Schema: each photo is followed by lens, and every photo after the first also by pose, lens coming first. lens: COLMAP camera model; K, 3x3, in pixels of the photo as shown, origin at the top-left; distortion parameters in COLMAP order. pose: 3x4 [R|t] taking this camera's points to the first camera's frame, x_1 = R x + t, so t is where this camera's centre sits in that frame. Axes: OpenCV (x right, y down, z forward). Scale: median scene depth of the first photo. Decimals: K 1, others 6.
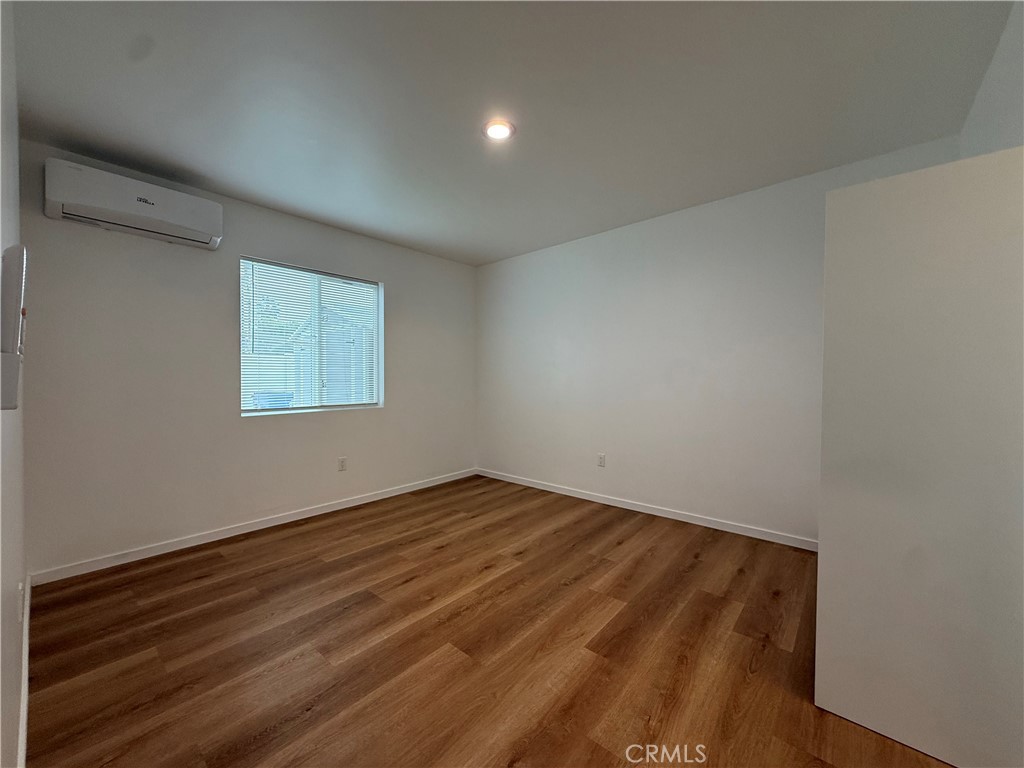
lens RADIAL K [[406.4, 0, 513.0], [0, 406.4, 383.0], [0, 0, 1]] dist [-0.000759, -0.000043]
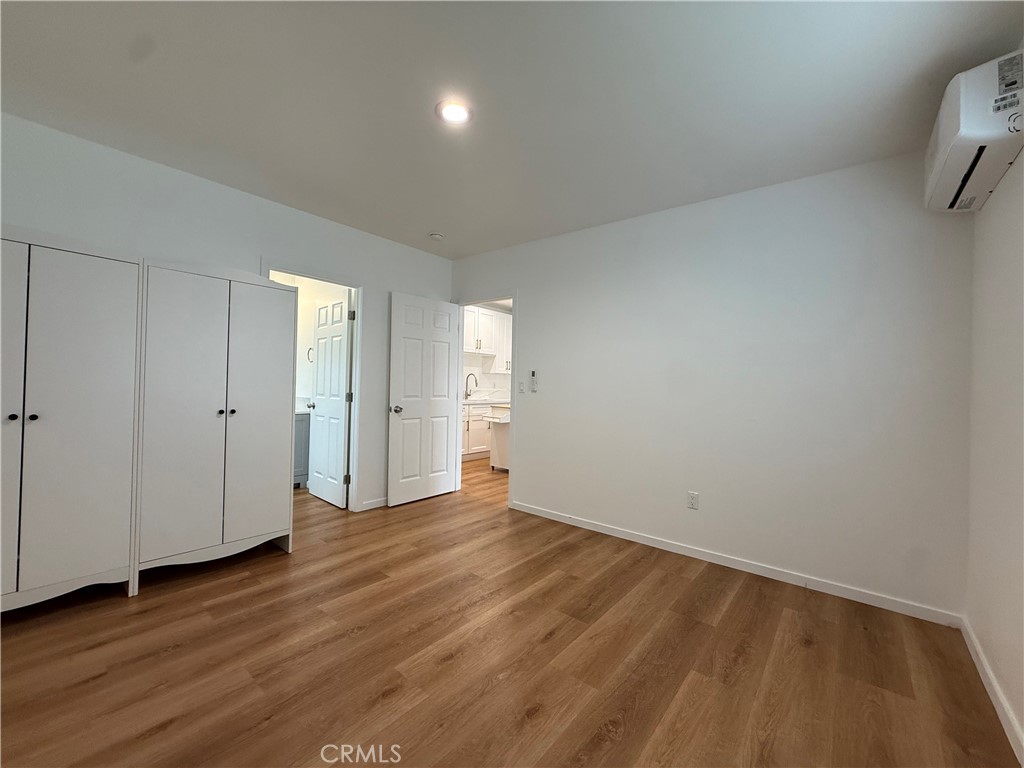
lens RADIAL K [[406.4, 0, 533.3], [0, 406.4, 366.6], [0, 0, 1]] dist [-0.000759, -0.000043]
pose [[-0.998305, -0.027972, -0.051043, -0.168285], [-0.026196, 0.999040, -0.035125, -0.028514], [0.051976, -0.033729, -0.998079, 1.839233]]
